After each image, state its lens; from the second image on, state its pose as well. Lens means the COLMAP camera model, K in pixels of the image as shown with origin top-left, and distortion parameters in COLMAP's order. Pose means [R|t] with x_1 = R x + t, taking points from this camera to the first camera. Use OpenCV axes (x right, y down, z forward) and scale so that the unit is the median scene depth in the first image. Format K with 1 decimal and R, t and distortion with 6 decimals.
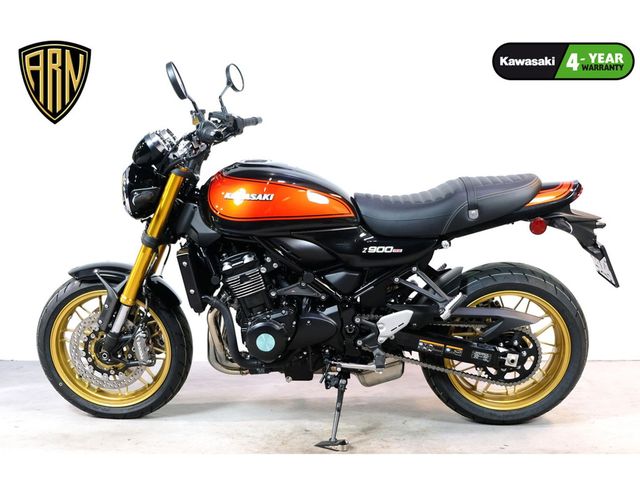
lens RADIAL K [[989.4, 0, 320.0], [0, 989.4, 240.0], [0, 0, 1]] dist [-0.027461, 0.031604]
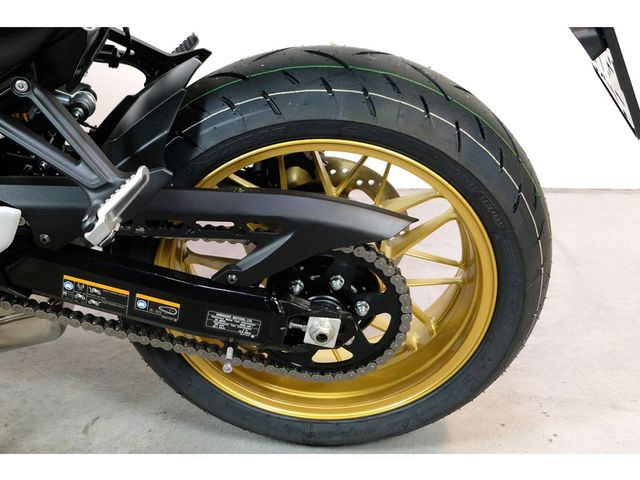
lens RADIAL K [[989.4, 0, 320.0], [0, 989.4, 240.0], [0, 0, 1]] dist [-0.027461, 0.031604]
pose [[0.999081, 0.016011, -0.039766, 0.209834], [-0.001924, 0.943444, 0.331527, -0.030133], [0.042825, -0.331146, 0.942607, 0.679189]]
